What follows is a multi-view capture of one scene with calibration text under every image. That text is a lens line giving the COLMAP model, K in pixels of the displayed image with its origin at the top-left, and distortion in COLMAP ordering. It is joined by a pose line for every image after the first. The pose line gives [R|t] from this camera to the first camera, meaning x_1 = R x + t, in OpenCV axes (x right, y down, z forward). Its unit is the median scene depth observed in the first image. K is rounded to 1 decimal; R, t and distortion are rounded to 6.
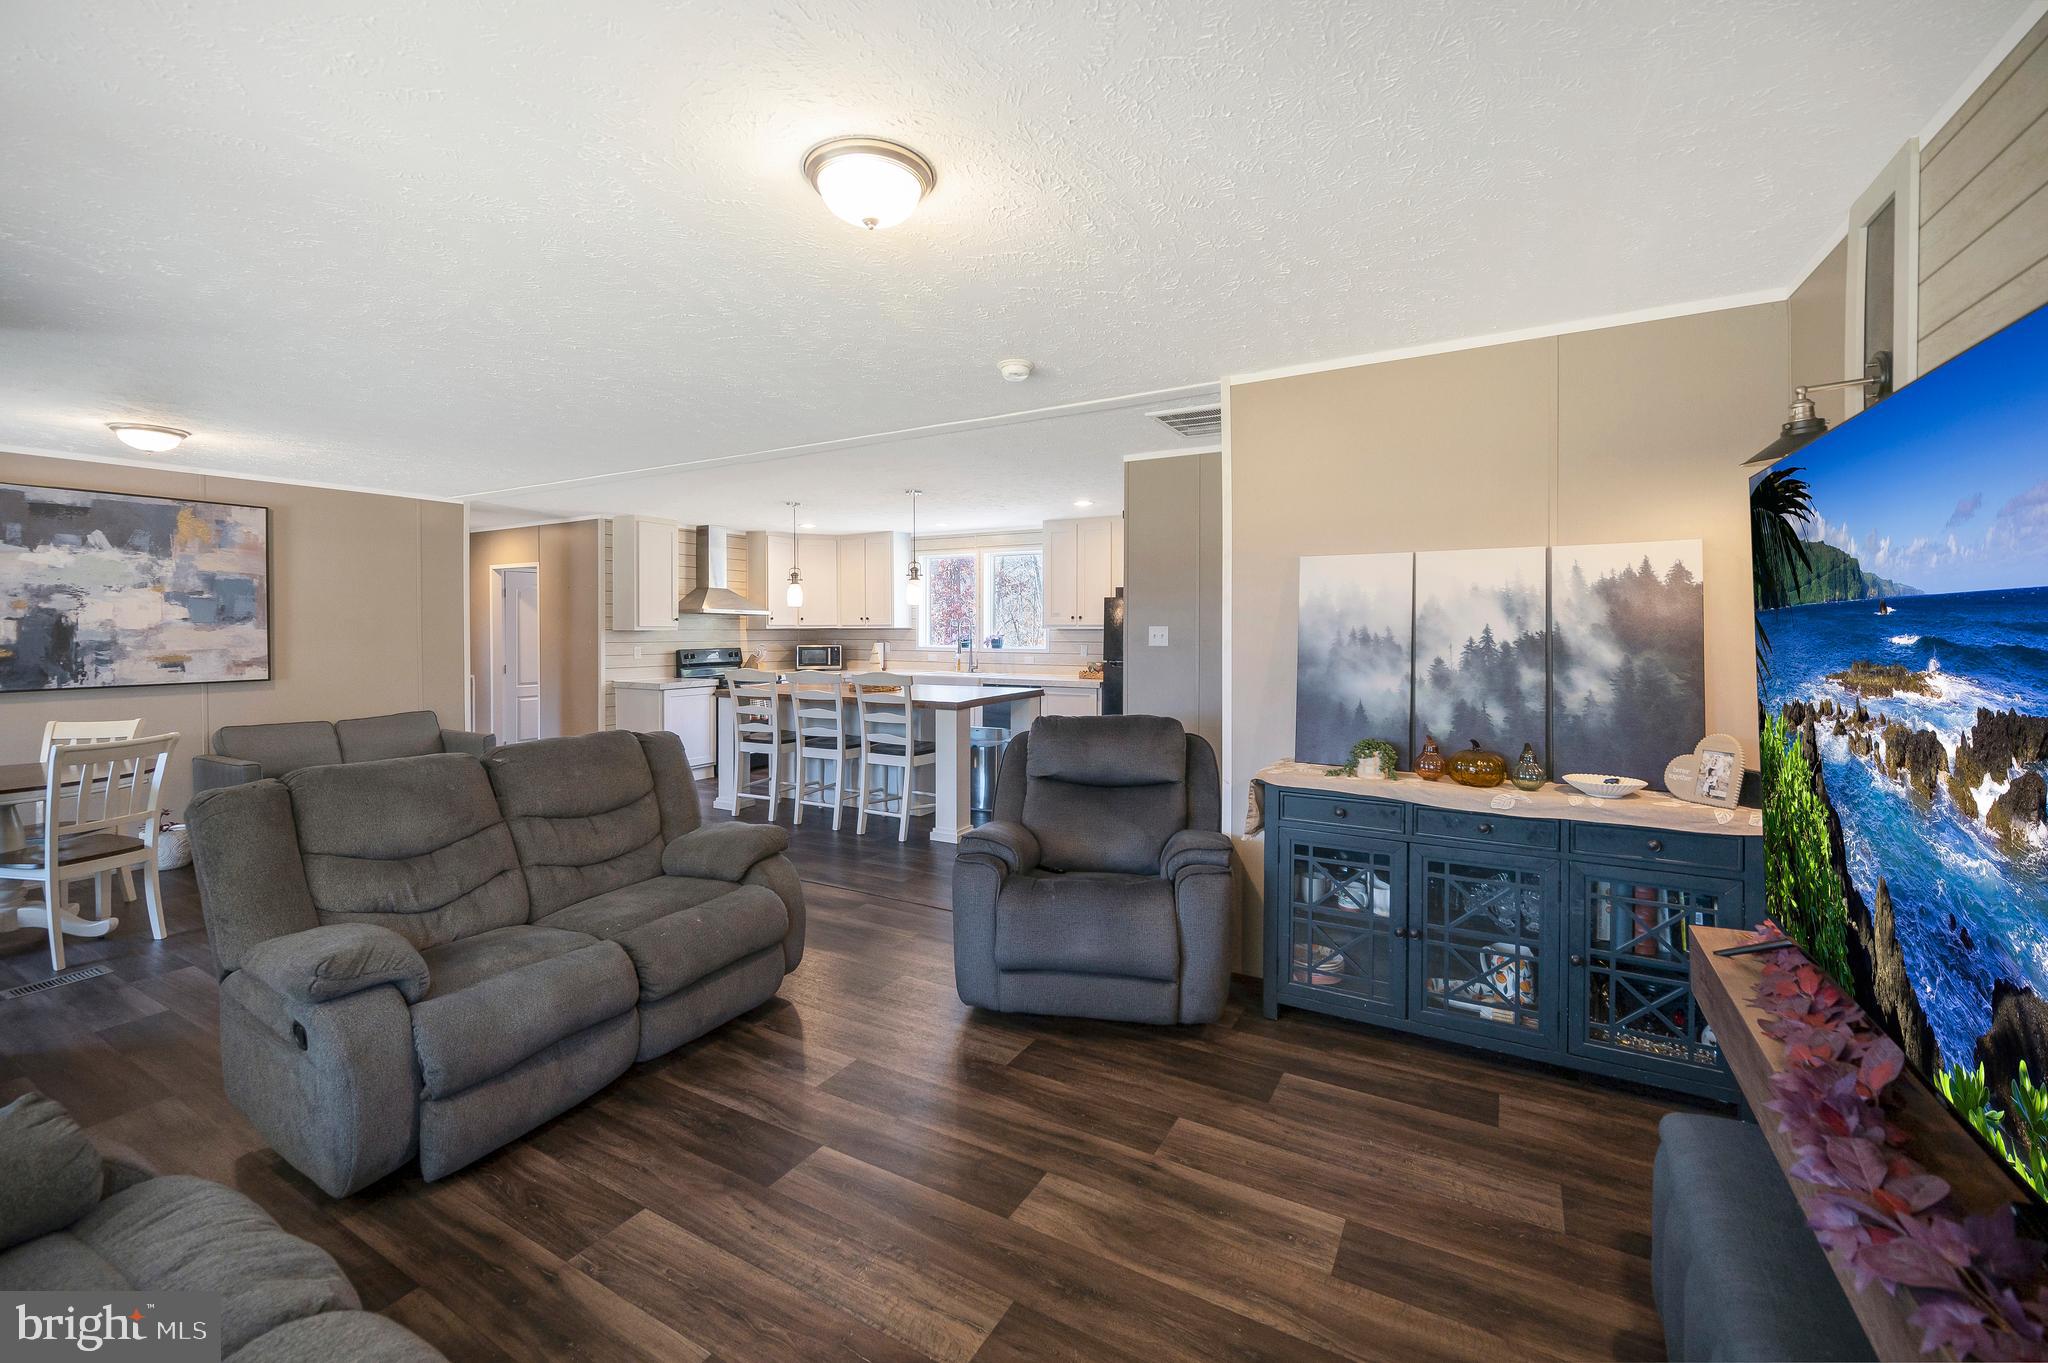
lens RADIAL K [[834.8, 0, 1019.4], [0, 834.8, 631.6], [0, 0, 1]] dist [-0.004769, -0.000298]
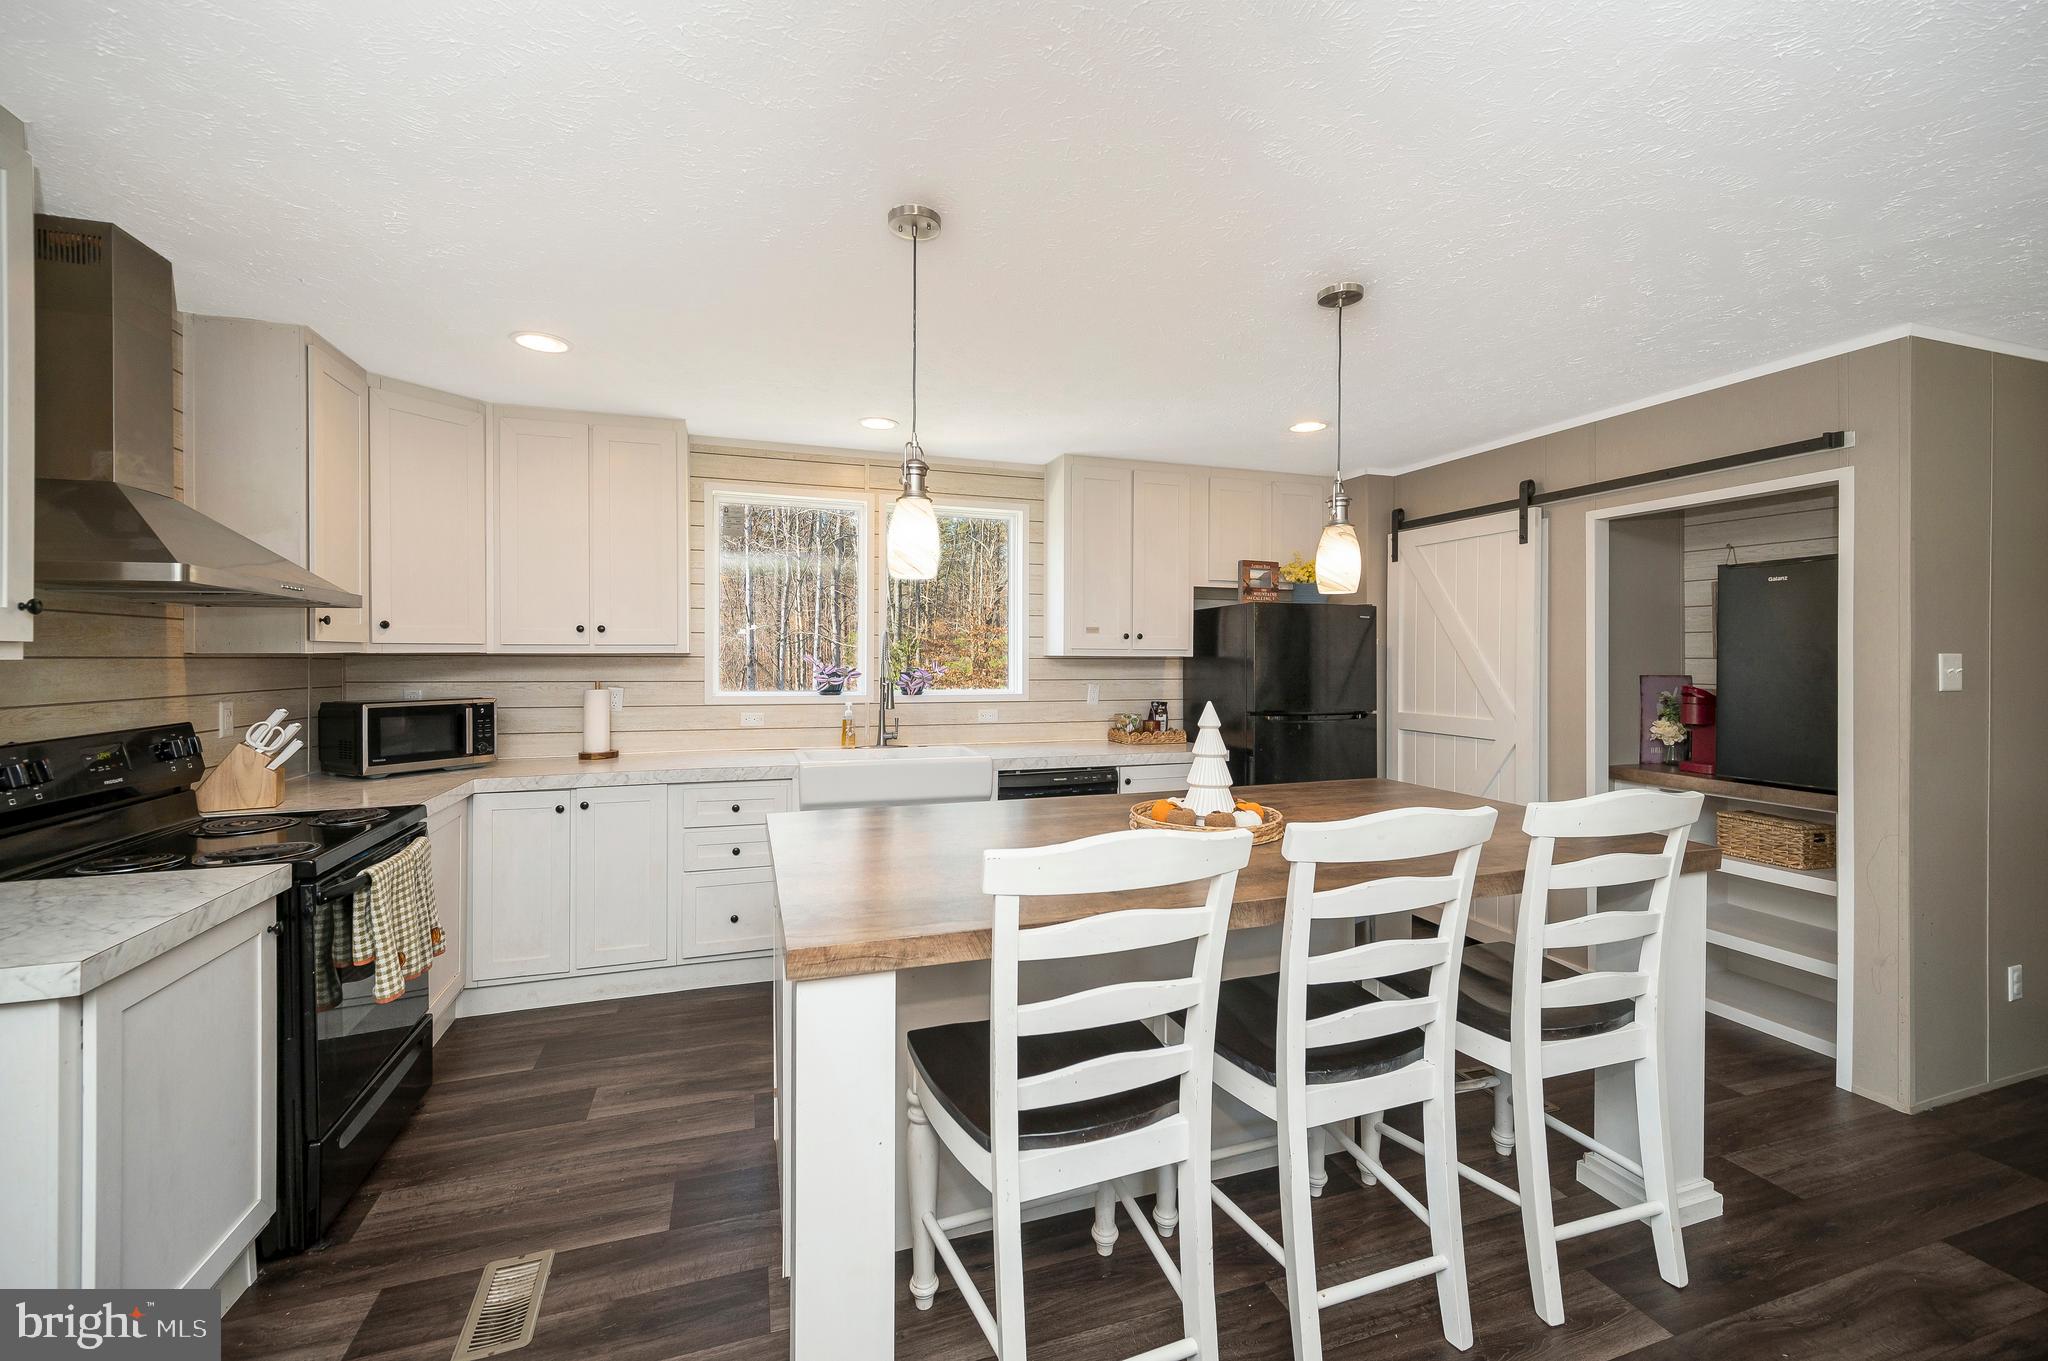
lens RADIAL K [[846.8, 0, 1014.9], [0, 846.8, 651.3], [0, 0, 1]] dist [-0.001659, -0.000017]
pose [[0.675103, 0.005781, 0.737701, -0.611612], [-0.000377, 0.999972, -0.007491, -0.003844], [-0.737724, 0.004779, 0.675086, 1.035966]]
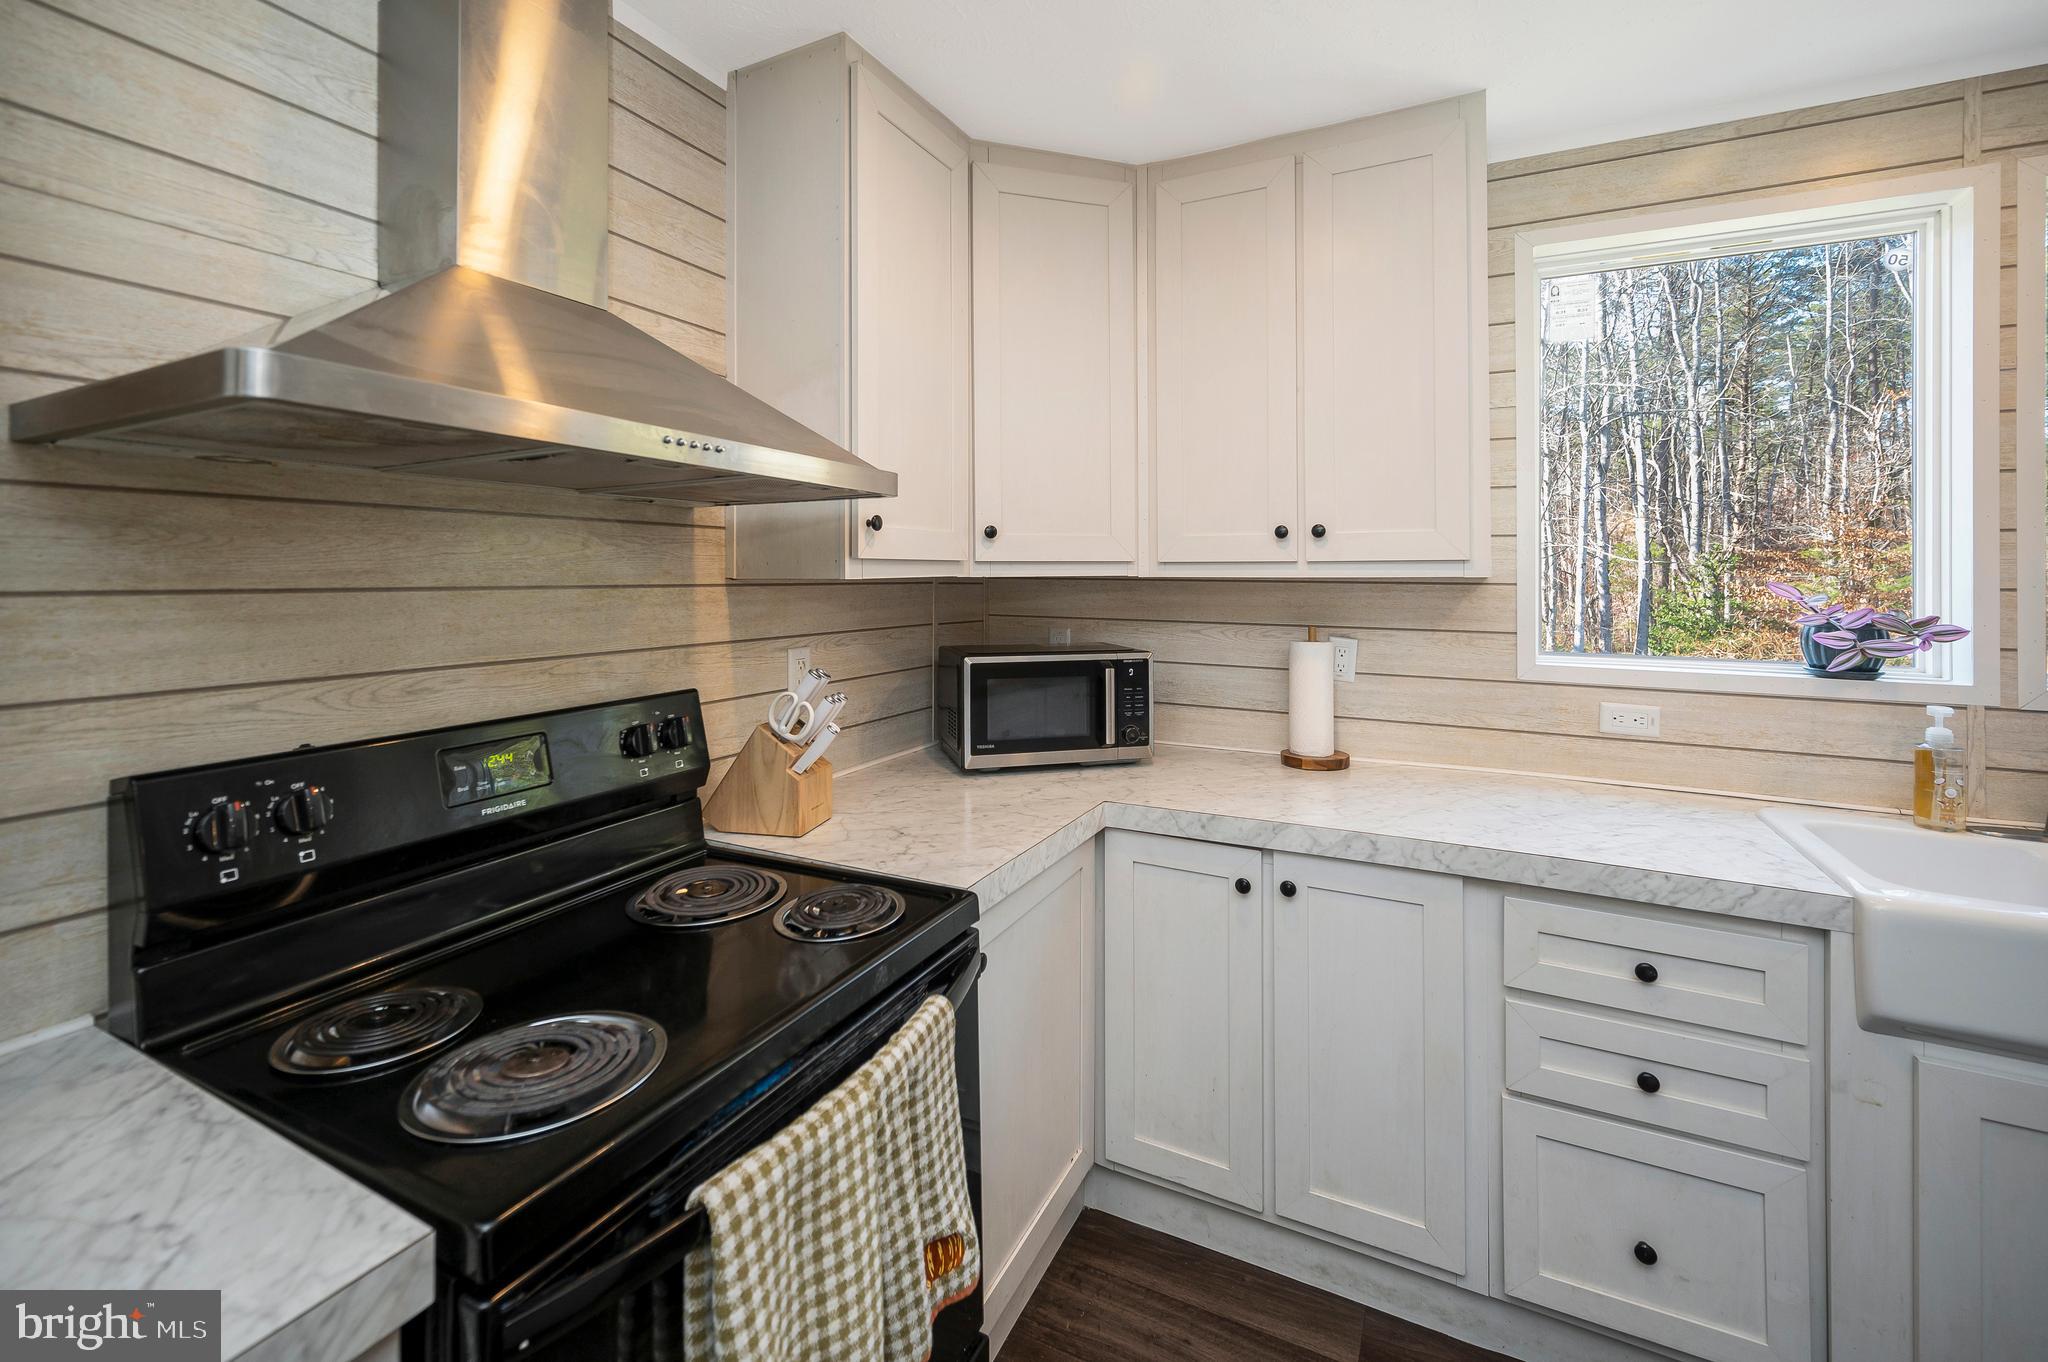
lens RADIAL K [[870.6, 0, 1022.3], [0, 870.6, 563.0], [0, 0, 1]] dist [0.006324, -0.000341]
pose [[0.998831, 0.003925, 0.048185, -0.471911], [-0.003357, 0.999924, -0.011878, -0.008734], [-0.048228, 0.011702, 0.998768, 1.392532]]
